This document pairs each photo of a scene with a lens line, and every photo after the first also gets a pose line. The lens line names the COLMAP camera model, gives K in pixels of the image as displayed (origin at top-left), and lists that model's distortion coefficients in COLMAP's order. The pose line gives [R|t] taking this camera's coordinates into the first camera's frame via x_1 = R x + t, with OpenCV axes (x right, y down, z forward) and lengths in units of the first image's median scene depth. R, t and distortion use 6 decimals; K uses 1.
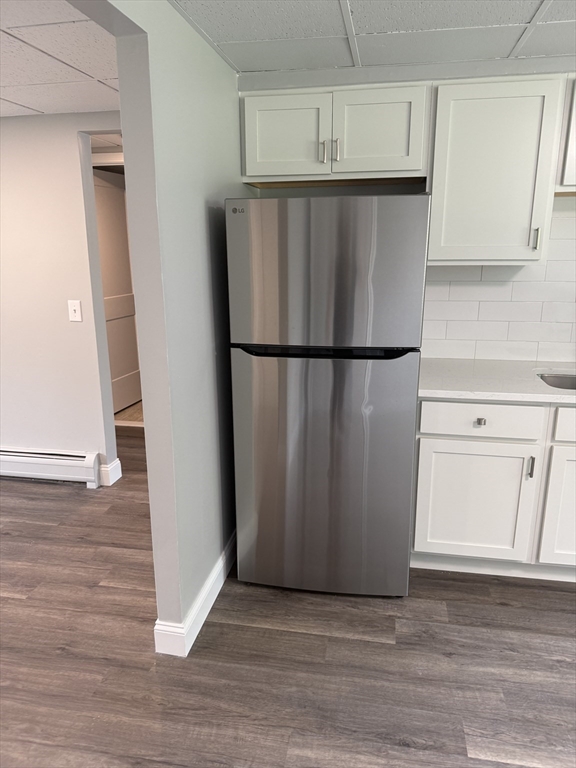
lens RADIAL K [[536.4, 0, 282.1], [0, 536.4, 386.1], [0, 0, 1]] dist [0.016388, -0.029486]
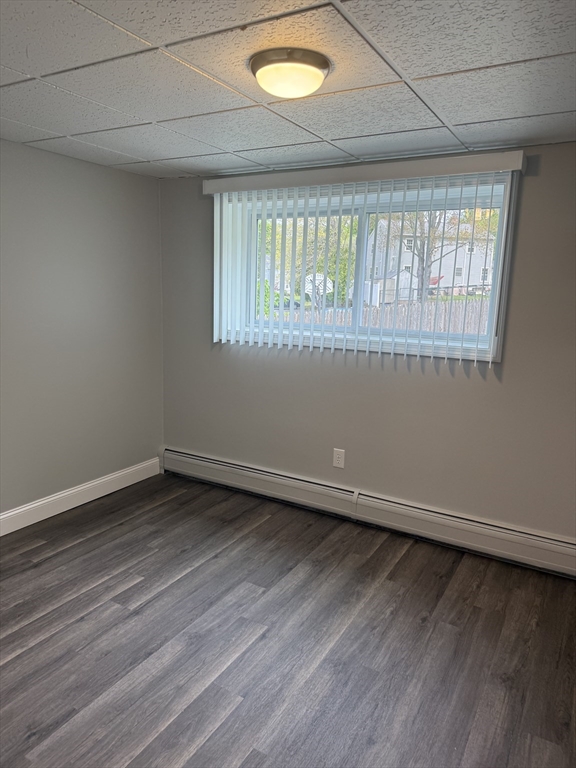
lens RADIAL K [[536.4, 0, 288.3], [0, 536.4, 382.2], [0, 0, 1]] dist [0.016388, -0.029486]
pose [[0.328915, -0.144938, 0.933171, -0.564364], [0.214737, 0.973745, 0.075551, -0.064835], [-0.919621, 0.175536, 0.351403, 0.367923]]
